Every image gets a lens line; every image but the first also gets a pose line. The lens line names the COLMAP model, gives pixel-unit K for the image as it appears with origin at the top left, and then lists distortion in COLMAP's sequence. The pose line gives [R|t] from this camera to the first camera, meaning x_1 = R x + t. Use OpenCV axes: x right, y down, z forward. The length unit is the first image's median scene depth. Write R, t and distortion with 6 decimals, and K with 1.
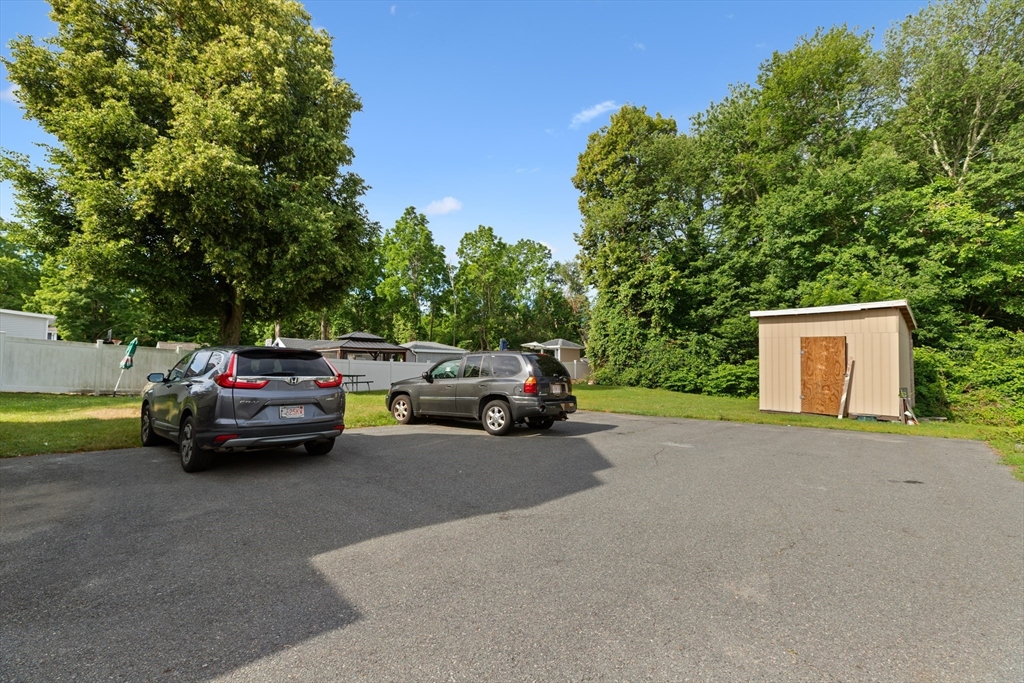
lens RADIAL K [[458.5, 0, 512.0], [0, 458.5, 341.5], [0, 0, 1]] dist [0.001580, 0.000249]
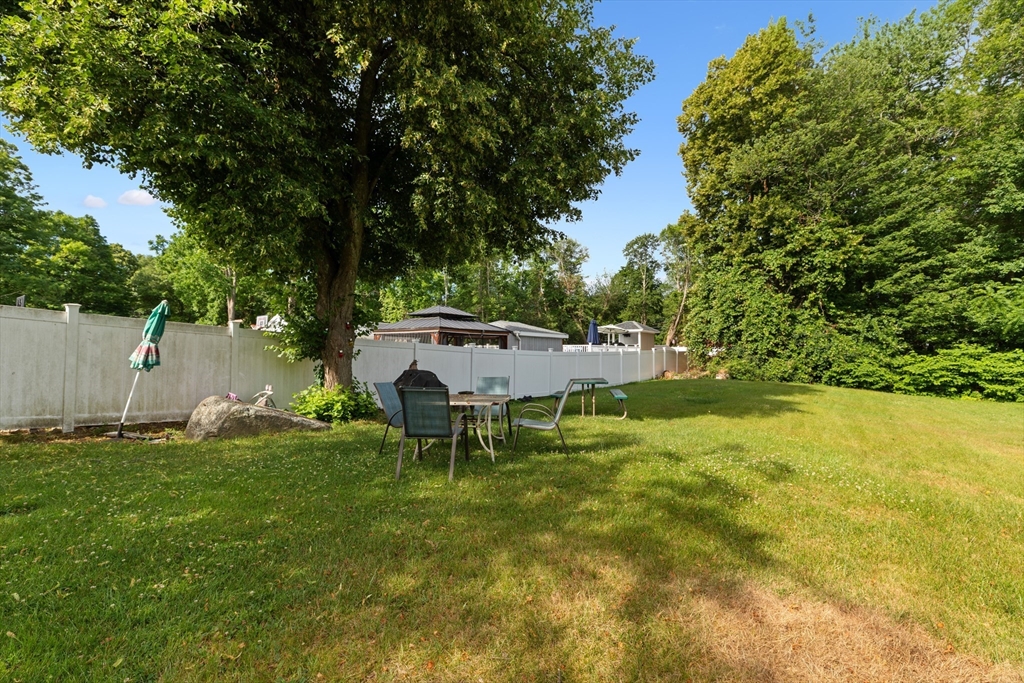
lens RADIAL K [[458.5, 0, 512.0], [0, 458.5, 341.5], [0, 0, 1]] dist [0.001580, 0.000249]
pose [[0.989429, 0.006703, 0.144863, -0.322740], [-0.011756, 0.999351, 0.034055, 0.007422], [-0.144541, -0.035398, 0.988866, 0.298738]]
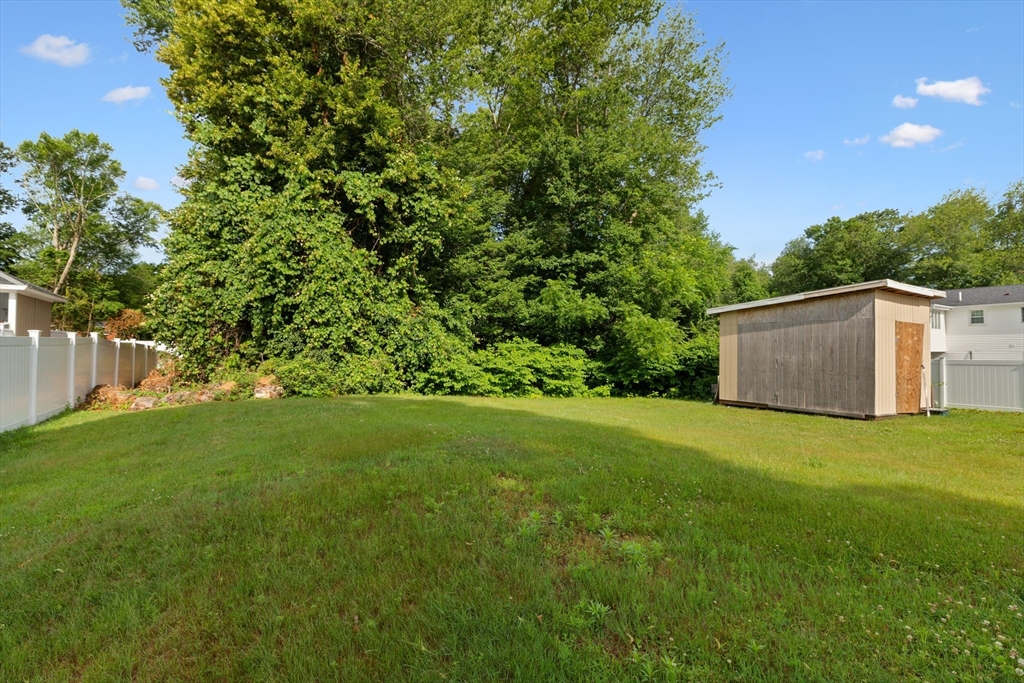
lens RADIAL K [[458.5, 0, 512.0], [0, 458.5, 341.5], [0, 0, 1]] dist [0.001580, 0.000249]
pose [[0.254036, 0.022889, 0.966924, -0.168903], [-0.061444, 0.998082, -0.007484, 0.039560], [-0.965241, -0.057510, 0.254955, 0.759506]]
